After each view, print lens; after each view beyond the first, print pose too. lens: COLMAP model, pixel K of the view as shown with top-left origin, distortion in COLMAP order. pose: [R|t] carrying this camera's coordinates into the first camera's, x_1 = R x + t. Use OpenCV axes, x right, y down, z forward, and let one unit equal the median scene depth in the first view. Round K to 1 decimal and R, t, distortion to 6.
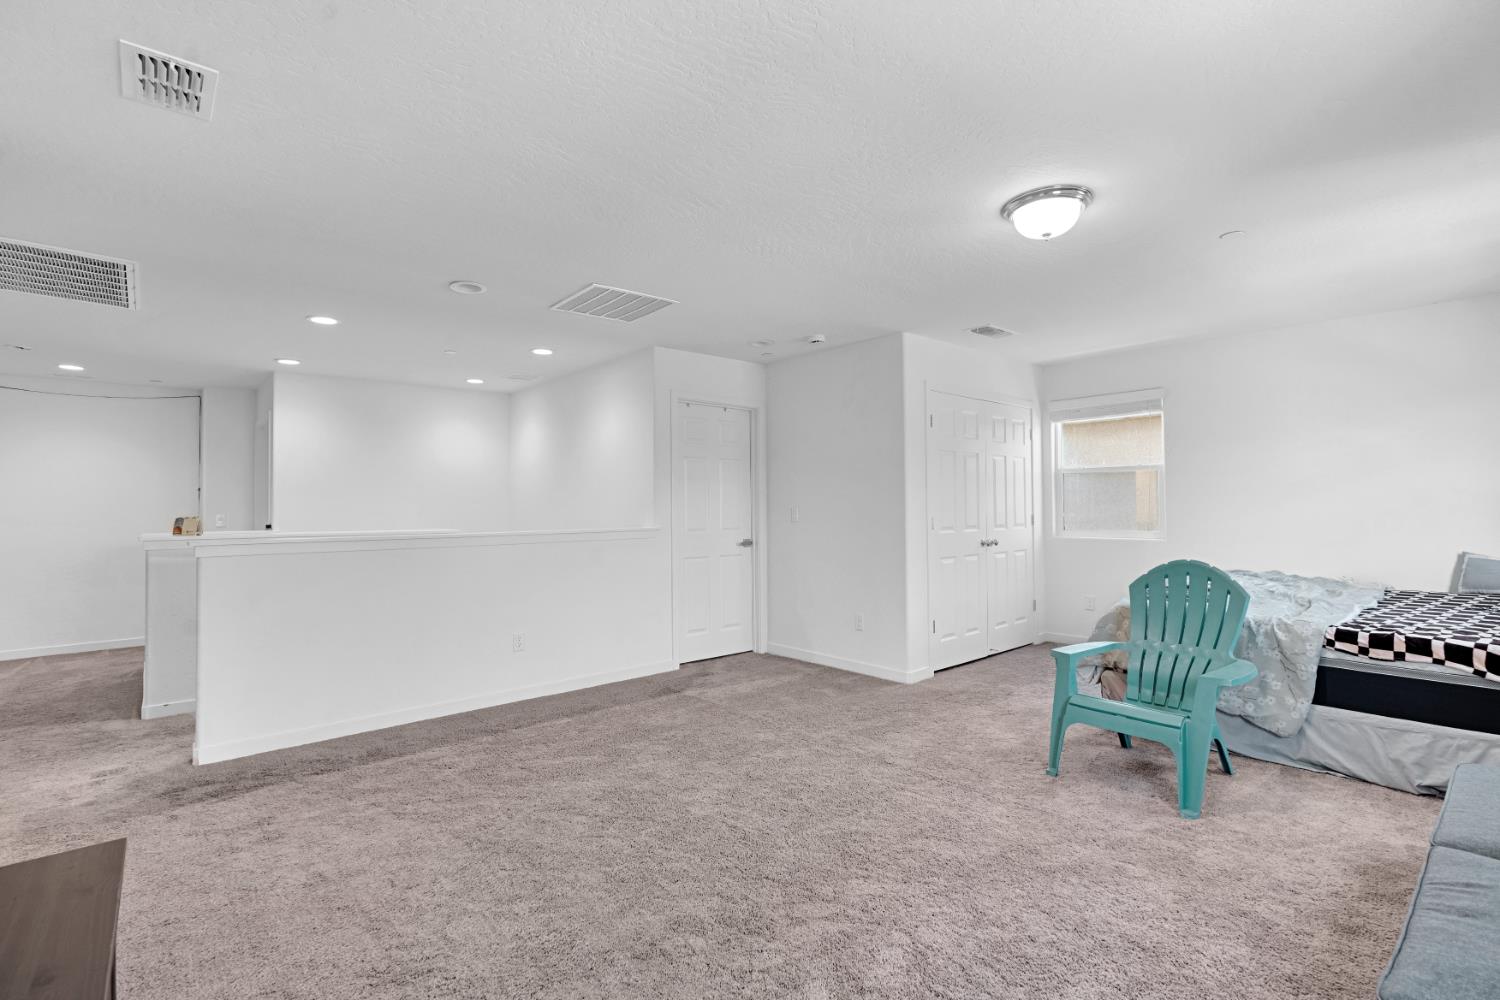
lens RADIAL K [[680.6, 0, 744.2], [0, 680.6, 500.8], [0, 0, 1]] dist [-0.003644, 0.000429]
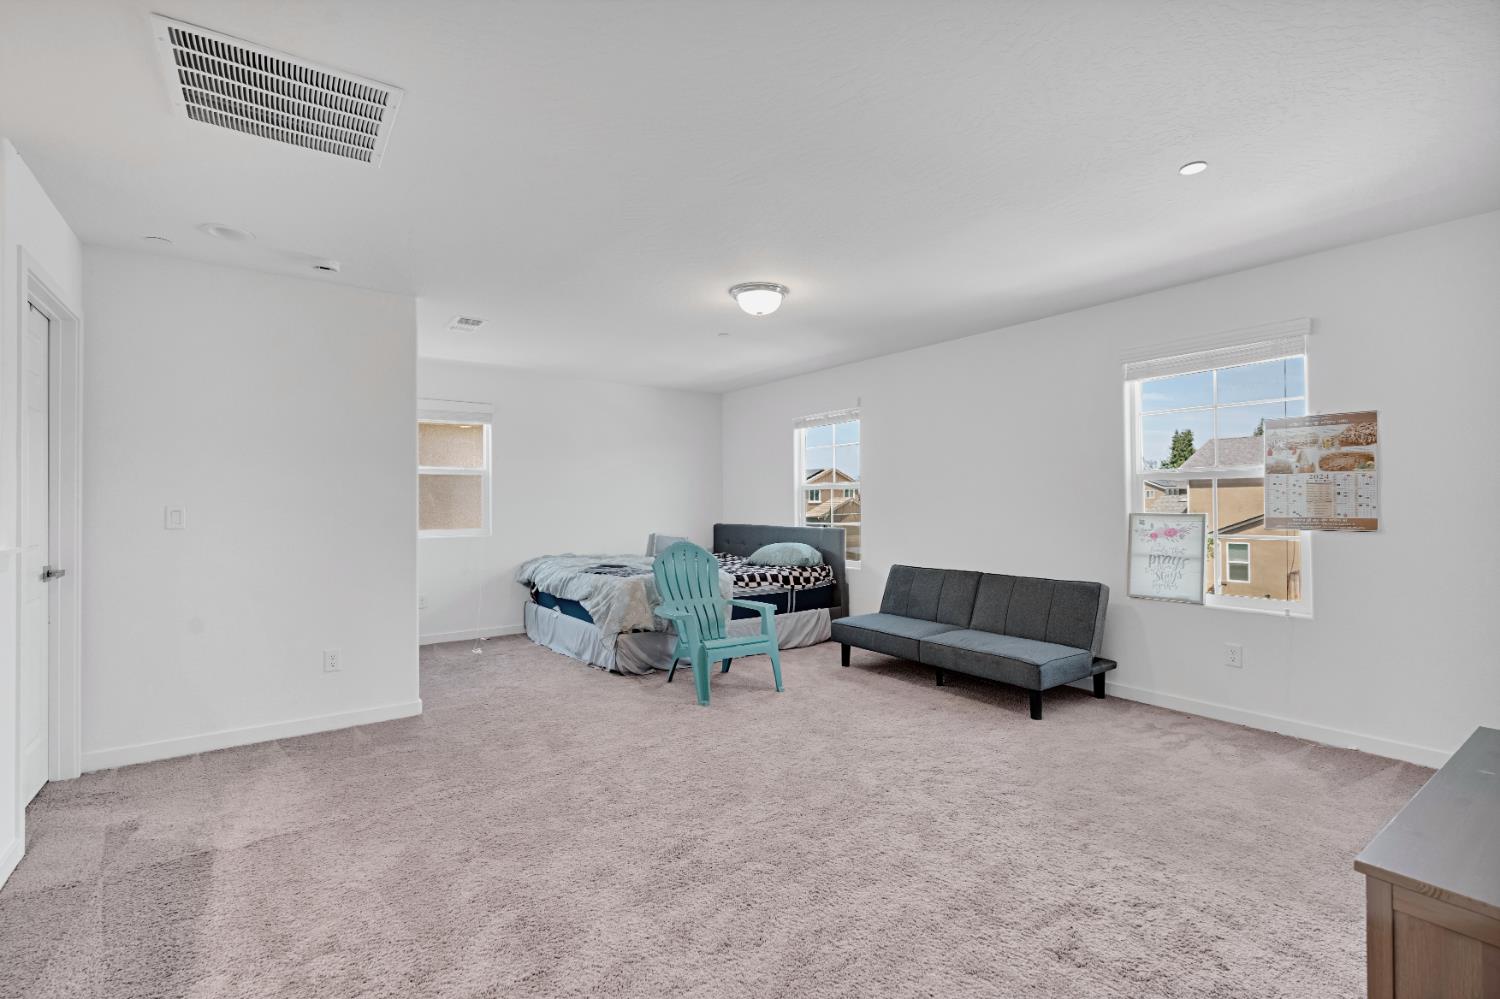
lens RADIAL K [[680.6, 0, 745.4], [0, 680.6, 501.7], [0, 0, 1]] dist [-0.003644, 0.000429]
pose [[0.086545, 0.014184, 0.996147, -0.808607], [-0.005326, 0.999891, -0.013775, 0.020668], [-0.996234, -0.004114, 0.086611, 0.747867]]
